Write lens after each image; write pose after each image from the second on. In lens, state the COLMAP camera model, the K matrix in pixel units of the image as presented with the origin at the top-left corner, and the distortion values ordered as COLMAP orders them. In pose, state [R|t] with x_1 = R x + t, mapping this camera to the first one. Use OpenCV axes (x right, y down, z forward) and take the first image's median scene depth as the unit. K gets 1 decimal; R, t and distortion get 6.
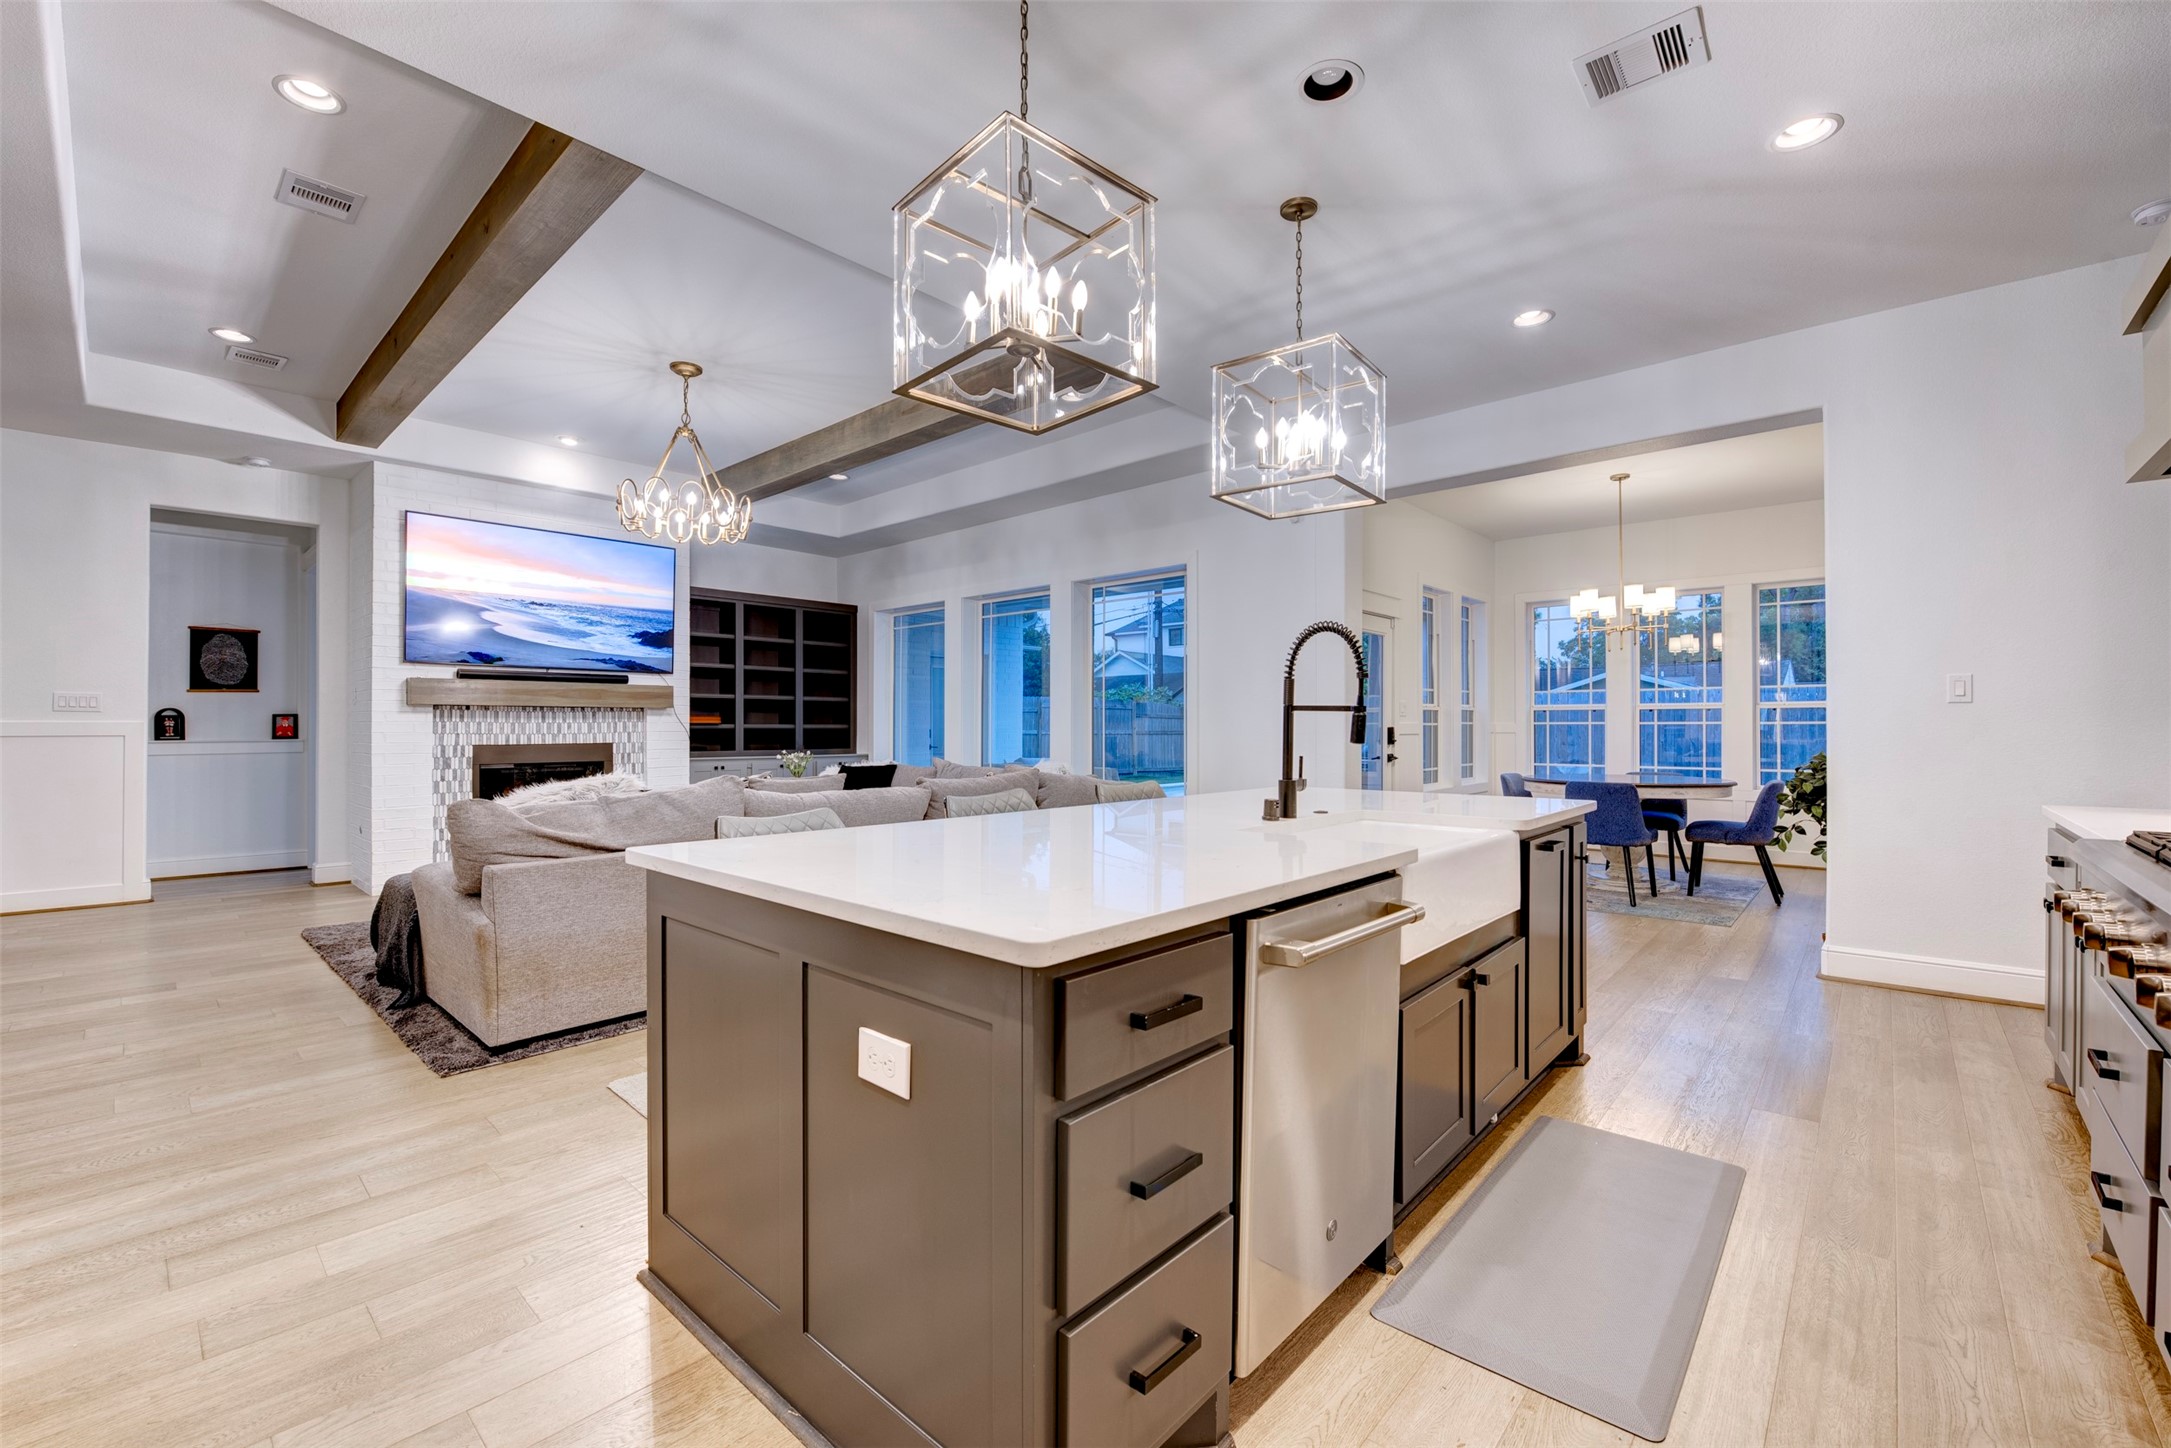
lens RADIAL K [[888.0, 0, 1085.2], [0, 888.0, 721.5], [0, 0, 1]] dist [-0.018511, -0.000688]
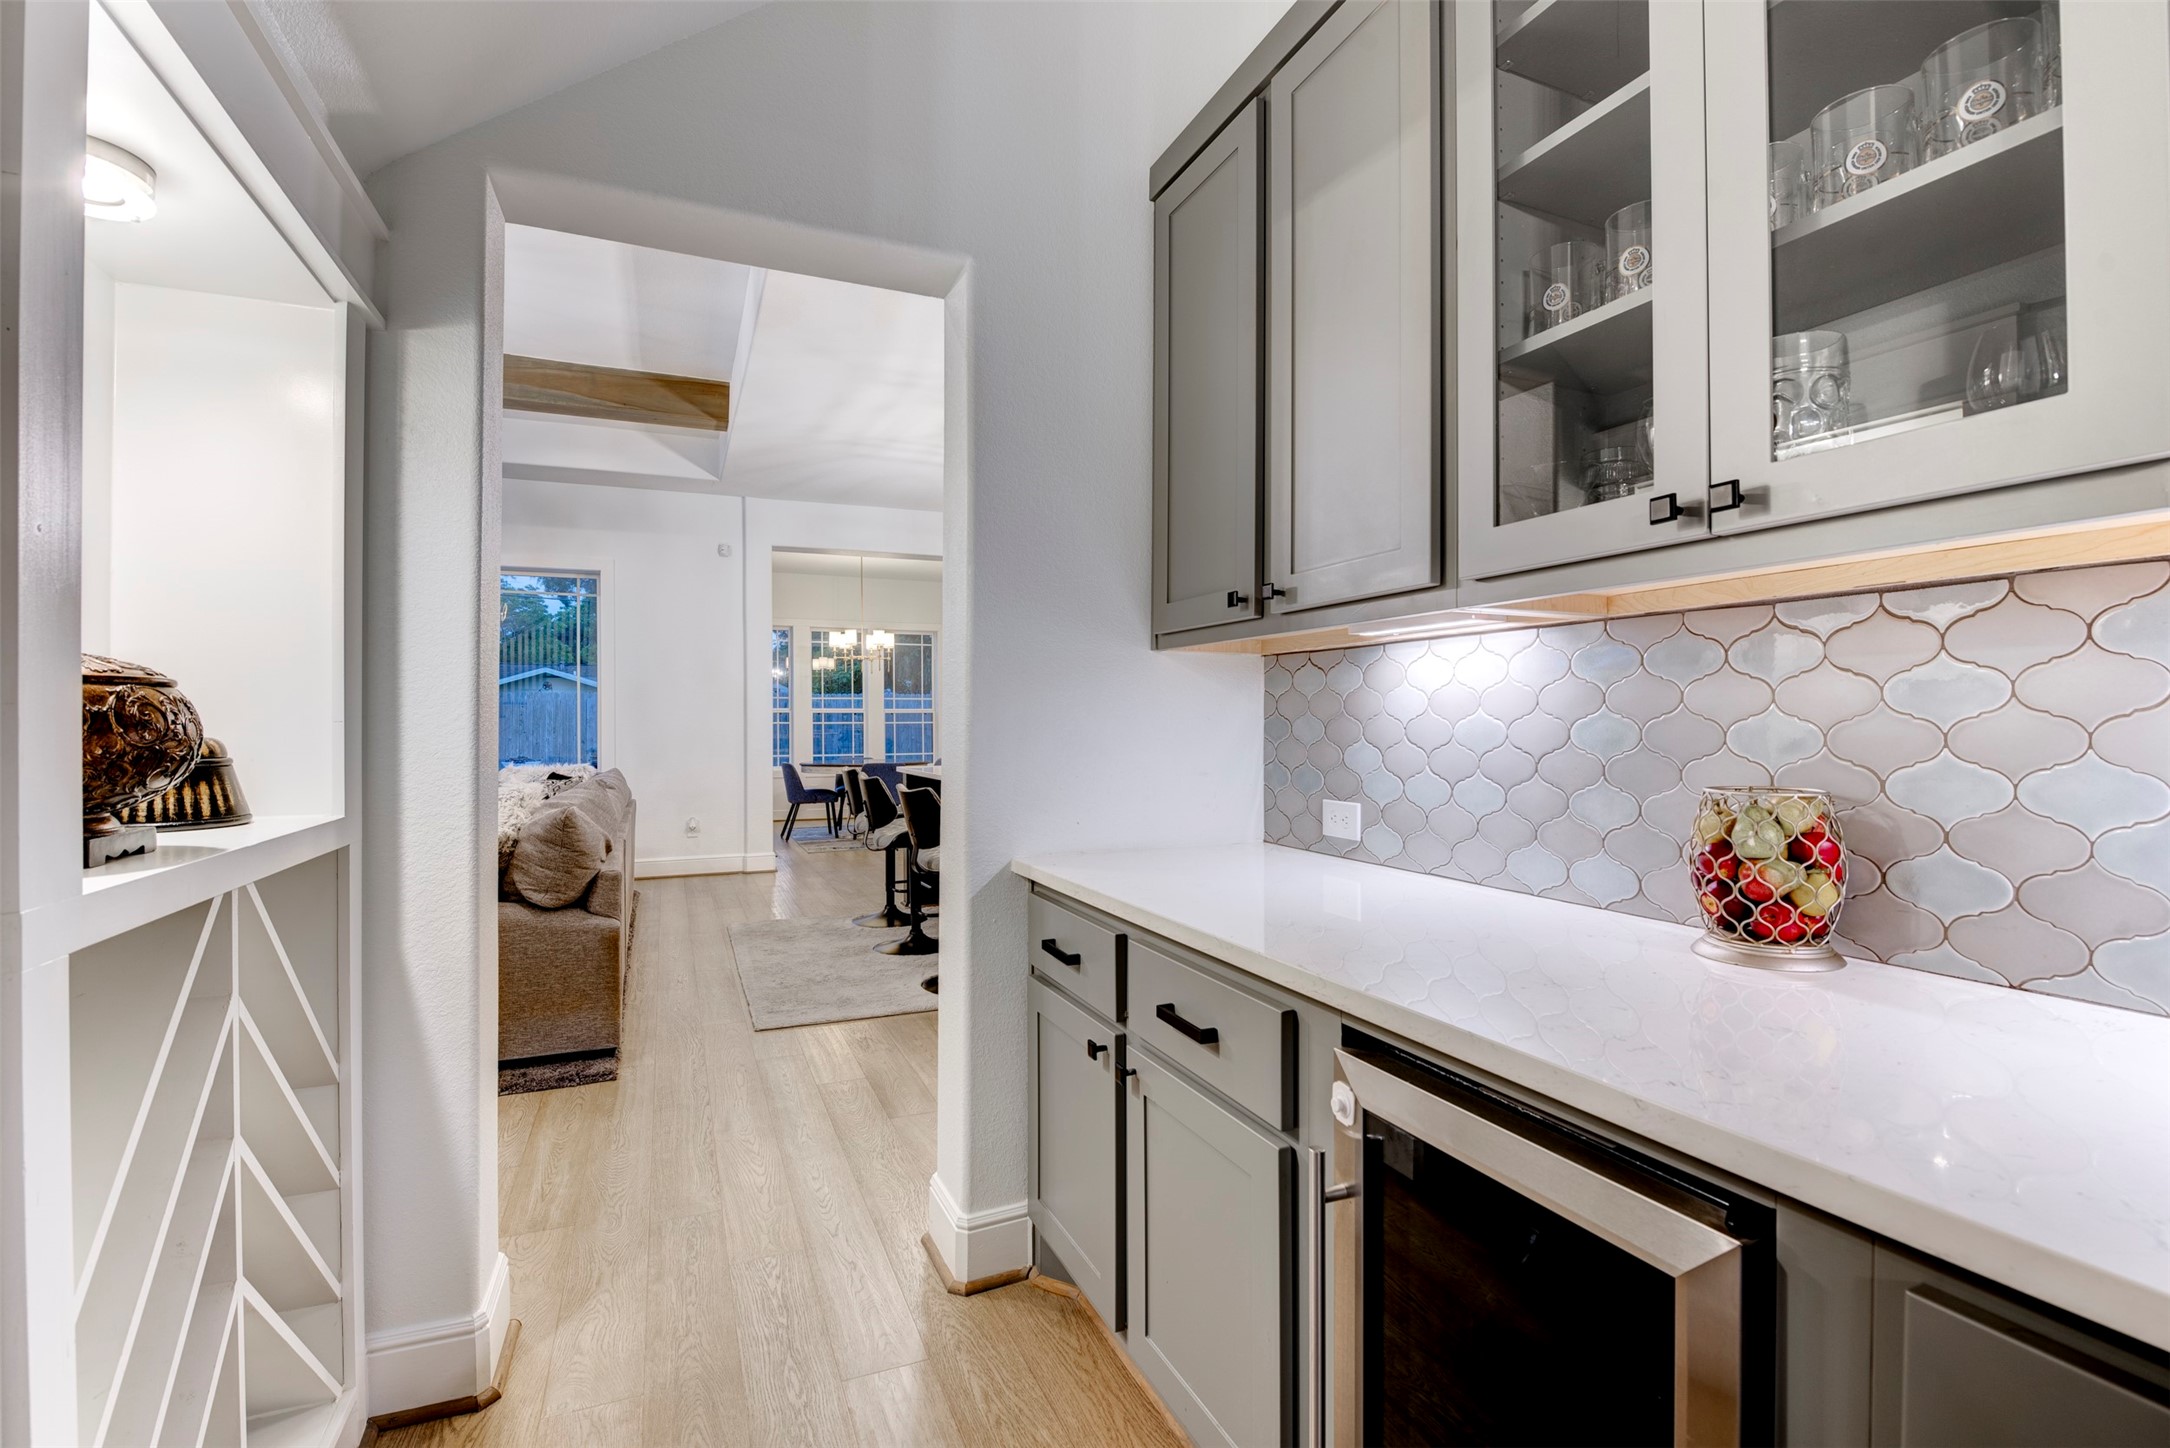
lens RADIAL K [[962.2, 0, 1089.9], [0, 962.2, 731.7], [0, 0, 1]] dist [-0.015988, -0.000127]
pose [[0.405296, -0.010792, 0.914122, -0.637621], [-0.004624, 0.999893, 0.013855, -0.007296], [-0.914174, -0.009842, 0.405203, 0.022053]]
